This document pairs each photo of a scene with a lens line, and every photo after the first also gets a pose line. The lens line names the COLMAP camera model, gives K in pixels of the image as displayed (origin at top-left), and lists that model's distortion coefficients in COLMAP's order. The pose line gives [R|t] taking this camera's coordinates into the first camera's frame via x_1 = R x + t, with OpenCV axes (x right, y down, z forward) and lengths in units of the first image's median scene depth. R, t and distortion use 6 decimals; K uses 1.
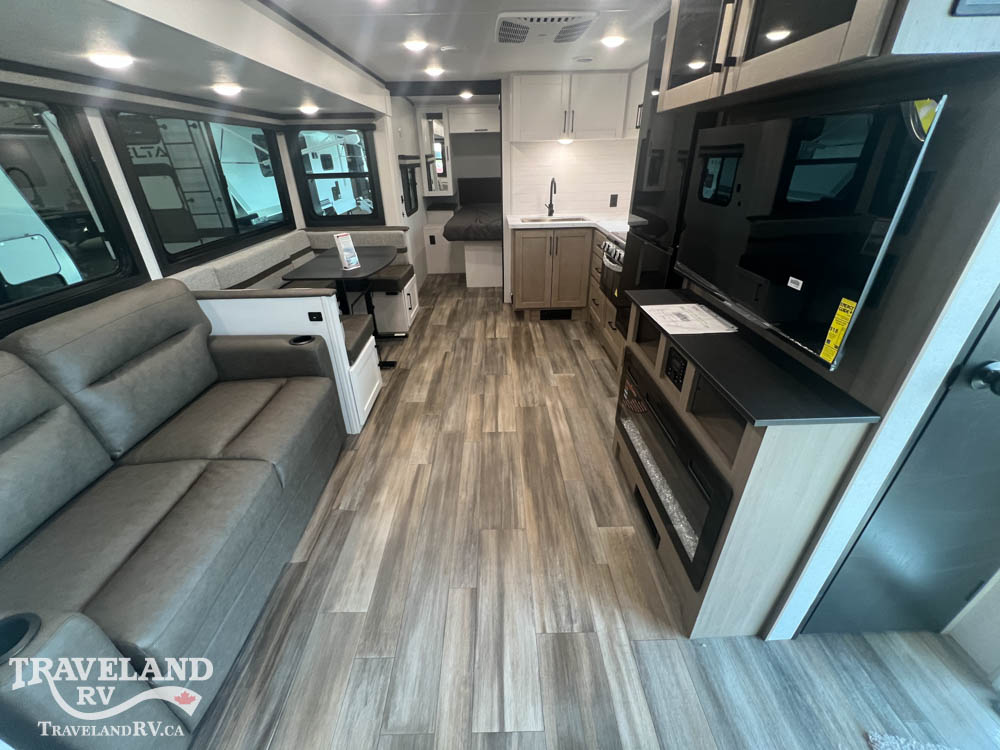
lens RADIAL K [[397.9, 0, 499.1], [0, 397.9, 373.8], [0, 0, 1]] dist [-0.002838, -0.000032]
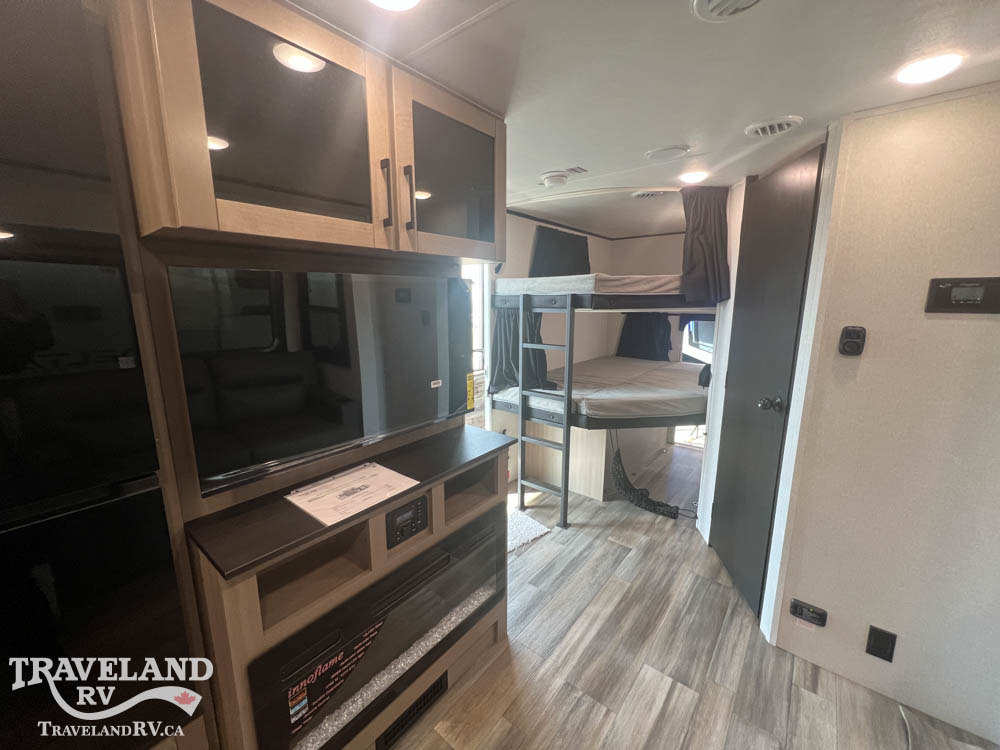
lens RADIAL K [[397.9, 0, 497.9], [0, 397.9, 372.8], [0, 0, 1]] dist [-0.002838, -0.000032]
pose [[-0.765505, -0.097402, 0.636015, -0.171786], [0.324436, 0.795187, 0.512268, -0.487144], [-0.555647, 0.598490, -0.577118, 0.890874]]
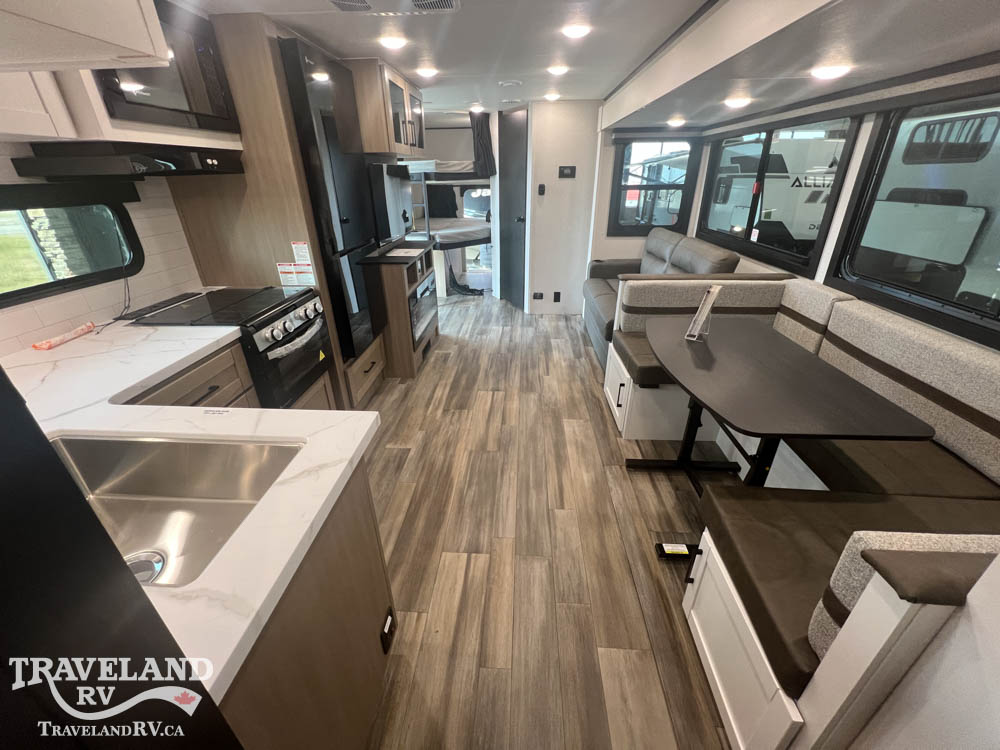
lens RADIAL K [[397.9, 0, 495.5], [0, 397.9, 375.9], [0, 0, 1]] dist [-0.002838, -0.000032]
pose [[-0.995982, -0.009165, 0.089084, -0.153453], [0.068295, 0.565732, 0.821756, -1.134380], [-0.057929, 0.824538, -0.562833, 2.081477]]
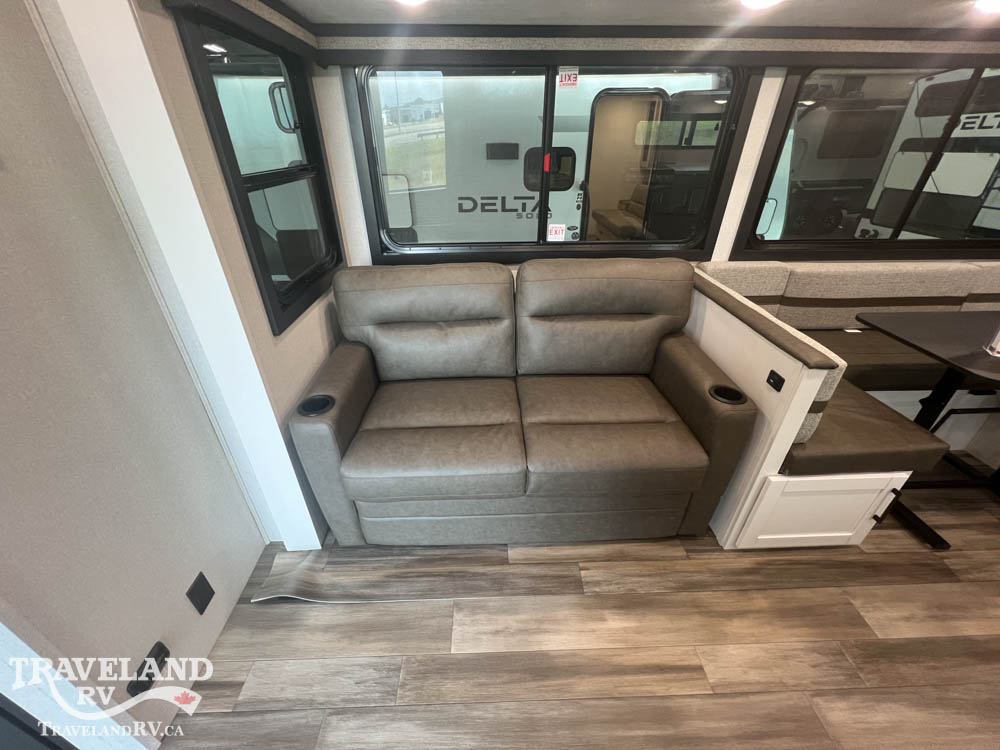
lens RADIAL K [[399.1, 0, 492.8], [0, 399.1, 373.9], [0, 0, 1]] dist [-0.002949, 0.000572]
pose [[0.015063, 0.523428, -0.851937, 0.074757], [-0.479072, 0.751647, 0.453340, -0.238777], [0.877646, 0.401310, 0.262082, 0.457096]]
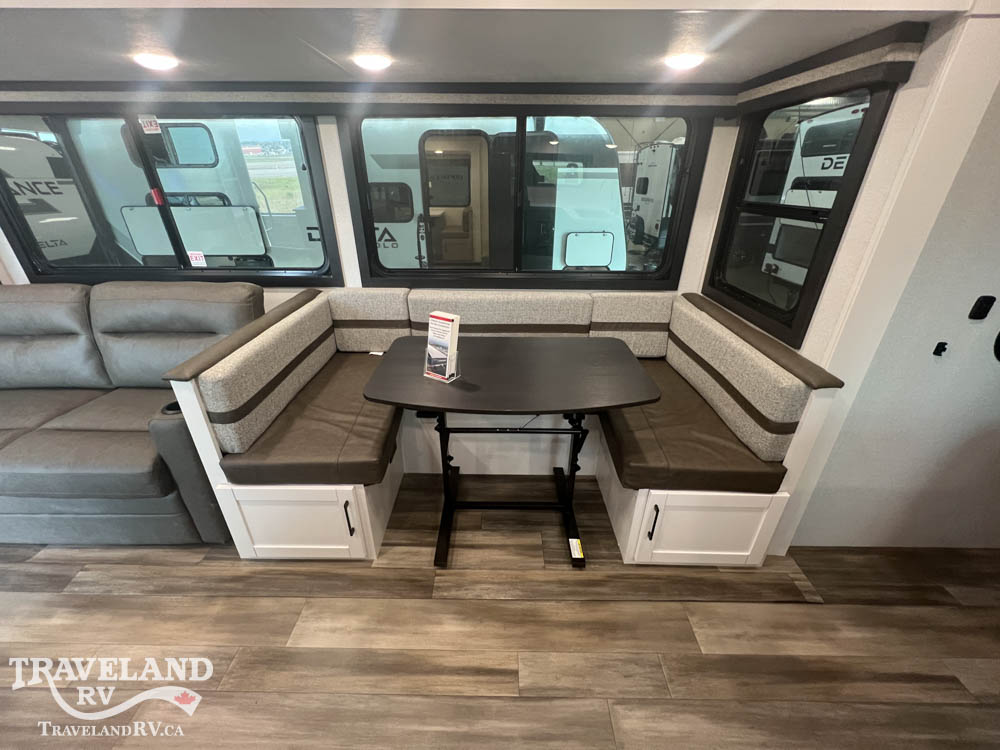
lens RADIAL K [[397.9, 0, 497.8], [0, 397.9, 374.9], [0, 0, 1]] dist [-0.002838, -0.000032]
pose [[-0.024536, 0.467402, -0.883704, 0.126948], [-0.485924, 0.766943, 0.419137, -0.757612], [0.873657, 0.439697, 0.208304, 1.384789]]
